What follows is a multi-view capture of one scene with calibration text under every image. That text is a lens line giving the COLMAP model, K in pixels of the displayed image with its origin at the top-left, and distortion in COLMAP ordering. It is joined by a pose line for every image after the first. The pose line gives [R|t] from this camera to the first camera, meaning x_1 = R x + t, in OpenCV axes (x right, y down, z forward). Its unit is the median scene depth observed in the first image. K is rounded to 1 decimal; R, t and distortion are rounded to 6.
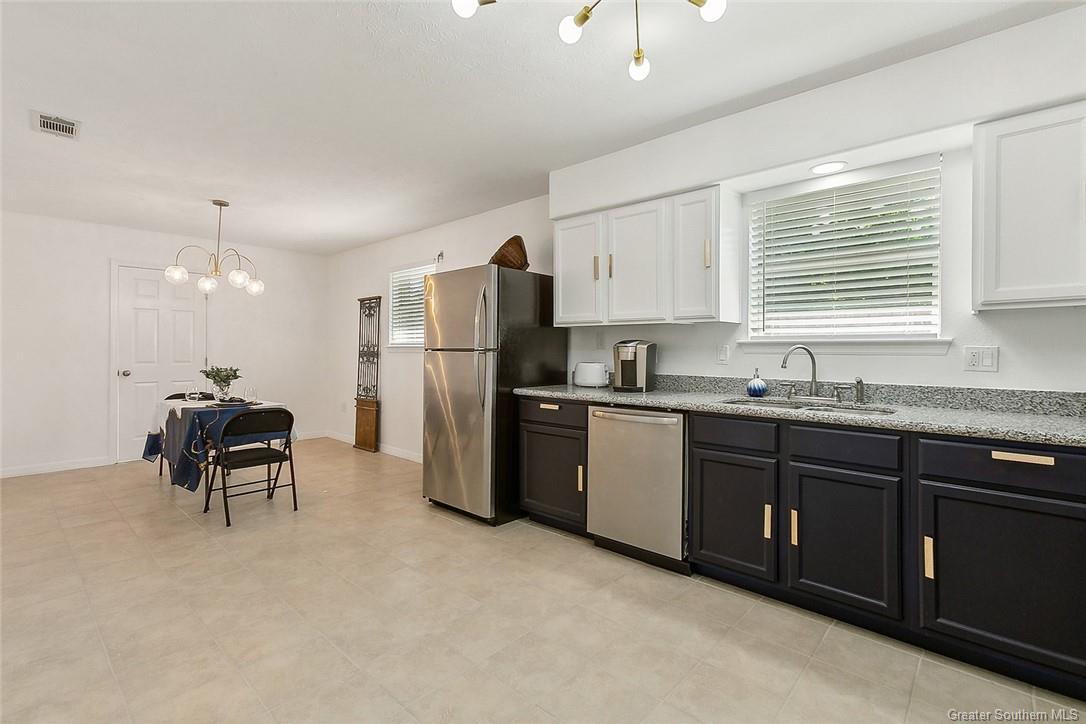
lens RADIAL K [[492.1, 0, 542.8], [0, 492.1, 360.9], [0, 0, 1]] dist [0.002881, 0.000225]
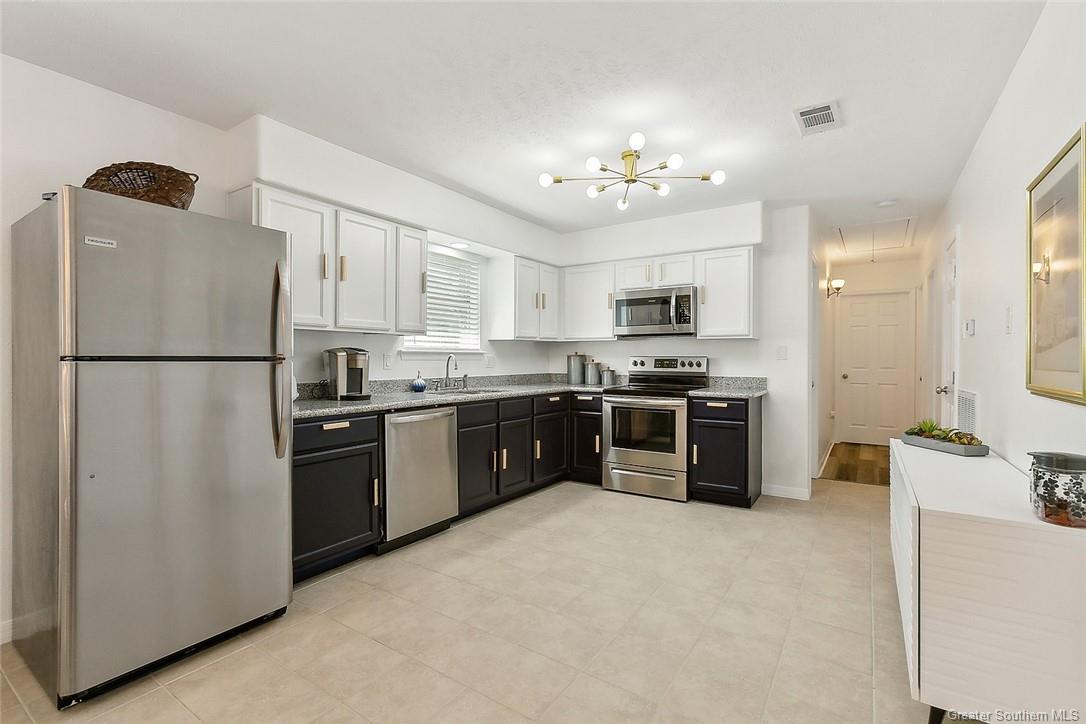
lens RADIAL K [[492.1, 0, 542.3], [0, 492.1, 356.8], [0, 0, 1]] dist [0.002881, 0.000225]
pose [[-0.144182, -0.004391, 0.989541, -1.061626], [0.011299, 0.999918, 0.006084, -0.030534], [-0.989487, 0.012058, -0.144120, 0.944857]]
